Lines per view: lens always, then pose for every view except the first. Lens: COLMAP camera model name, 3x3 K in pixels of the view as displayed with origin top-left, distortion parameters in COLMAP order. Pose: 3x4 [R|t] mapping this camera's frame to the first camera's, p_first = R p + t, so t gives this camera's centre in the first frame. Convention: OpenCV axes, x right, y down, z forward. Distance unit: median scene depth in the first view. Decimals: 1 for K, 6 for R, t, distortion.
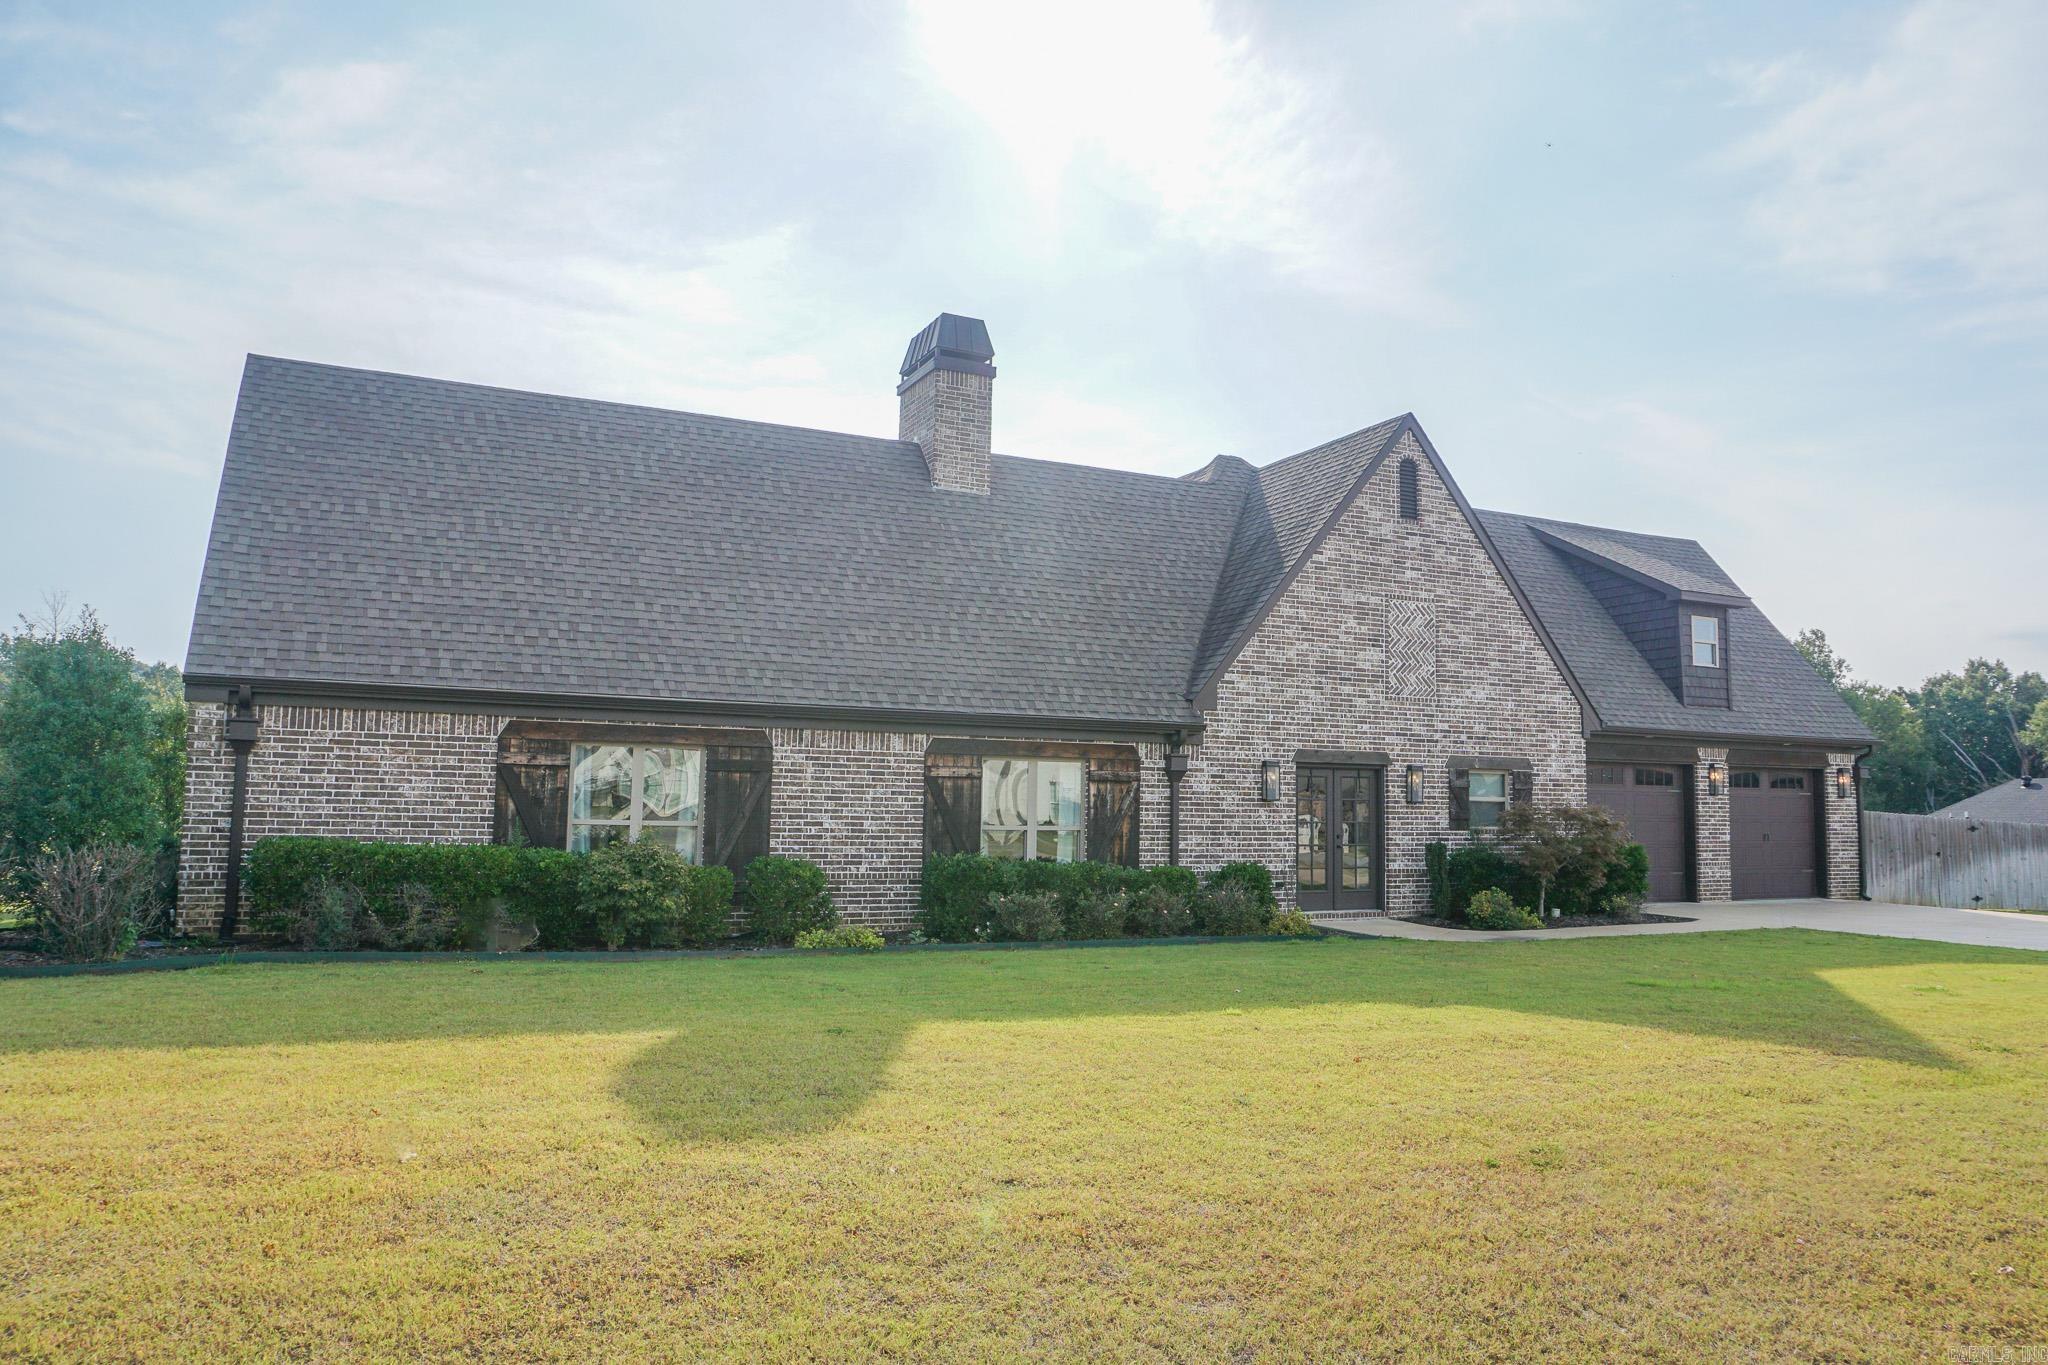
lens RADIAL K [[1369.4, 0, 1024.5], [0, 1369.4, 676.0], [0, 0, 1]] dist [-0.044522, 0.030191]
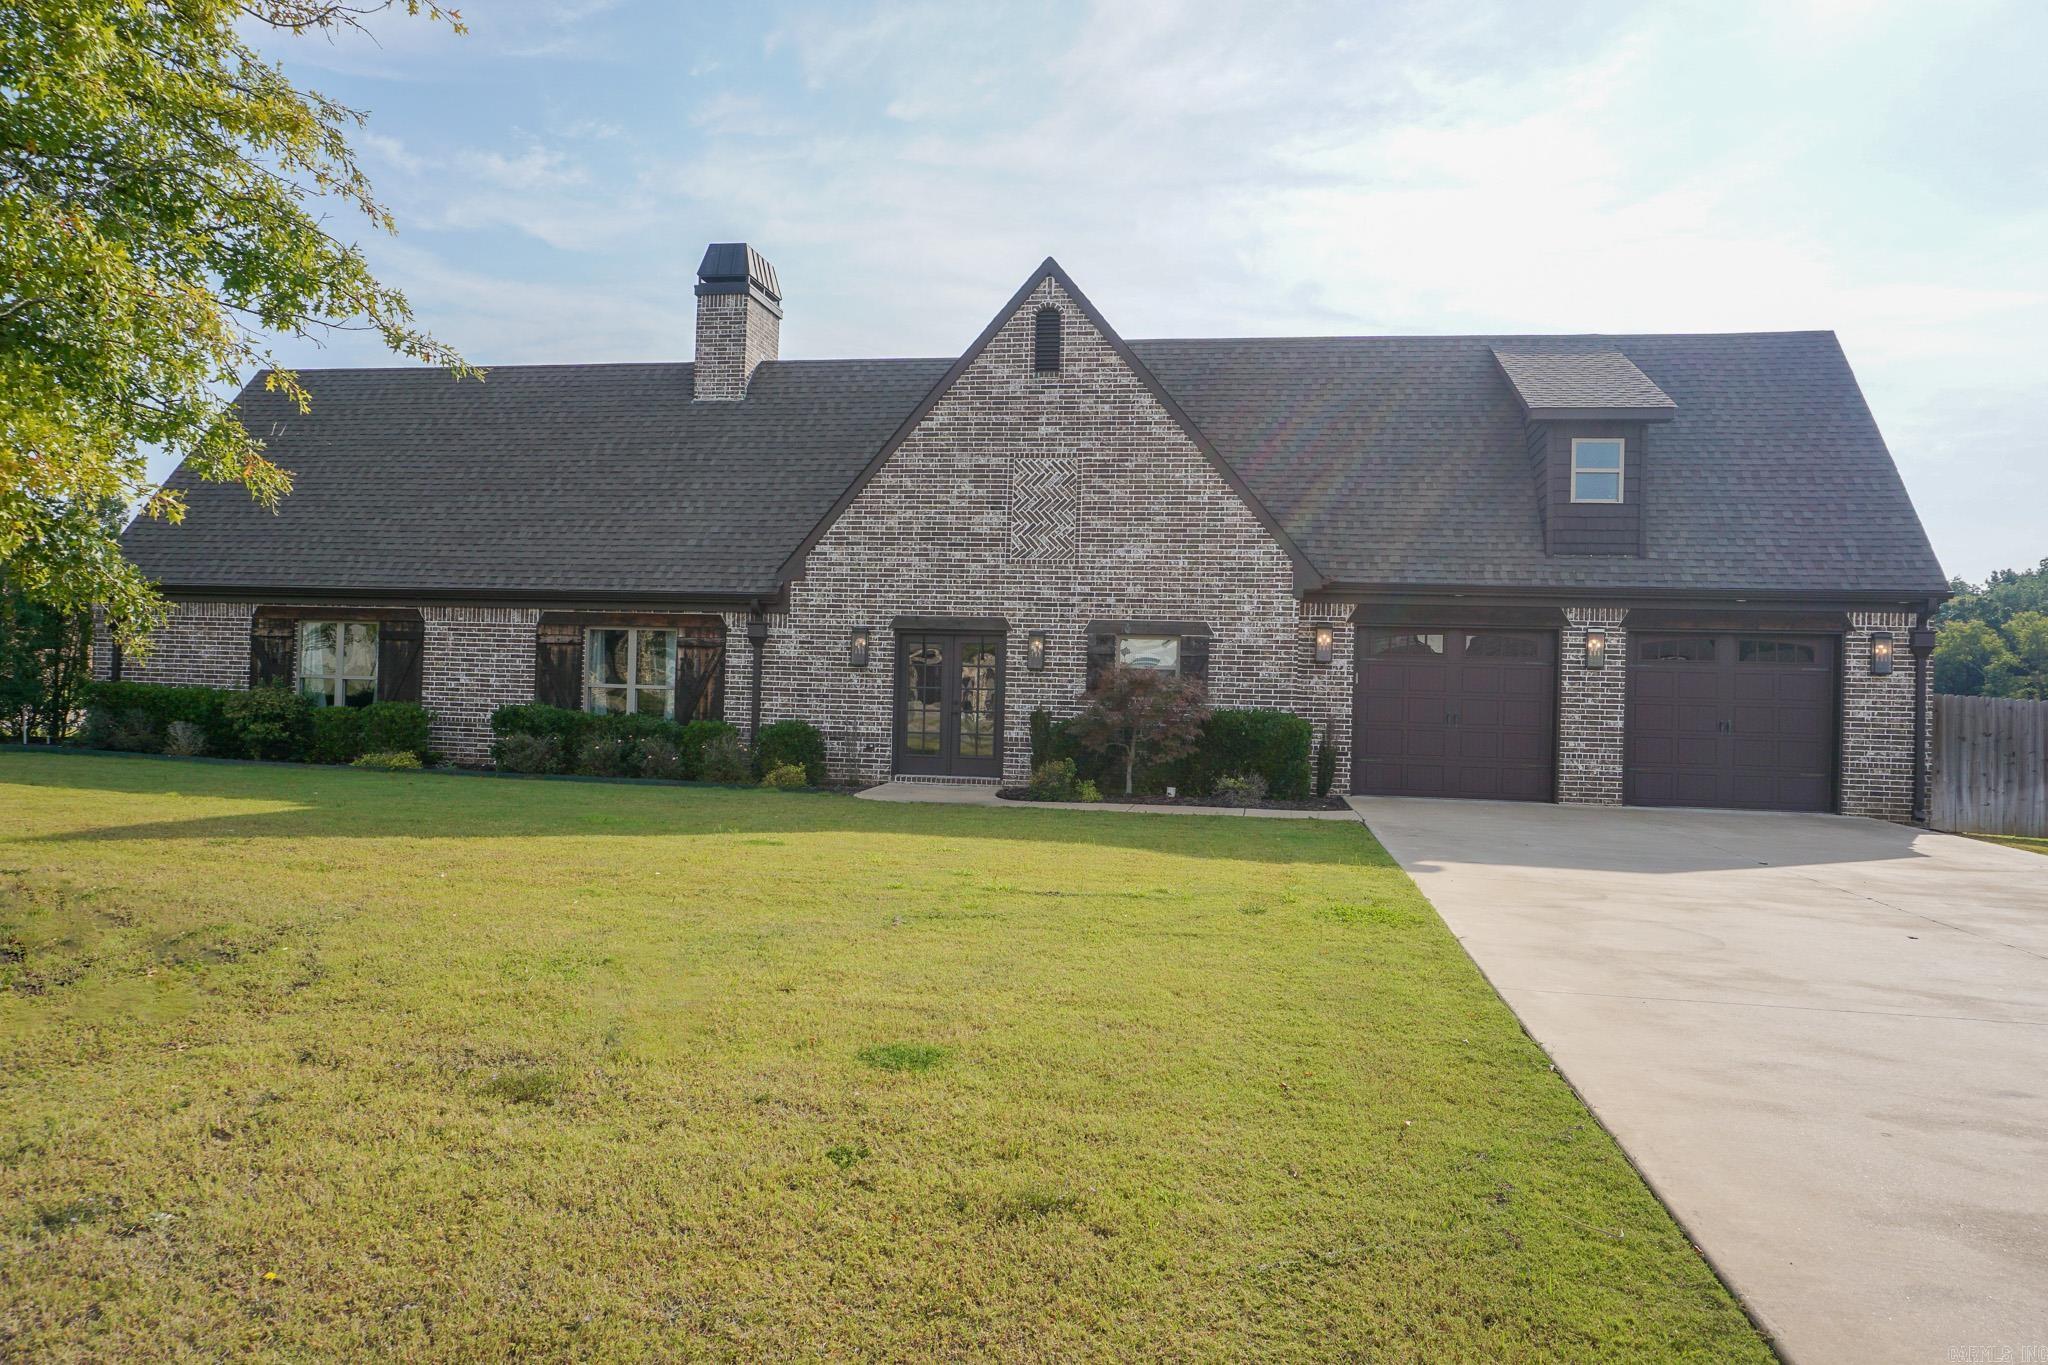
lens RADIAL K [[1517.4, 0, 1024.0], [0, 1517.4, 682.5], [0, 0, 1]] dist [-0.054358, 0.001236]
pose [[0.803941, -0.001003, -0.594708, 0.931021], [0.038758, 0.997961, 0.050711, 0.048497], [0.593445, -0.063818, 0.802341, 0.139972]]
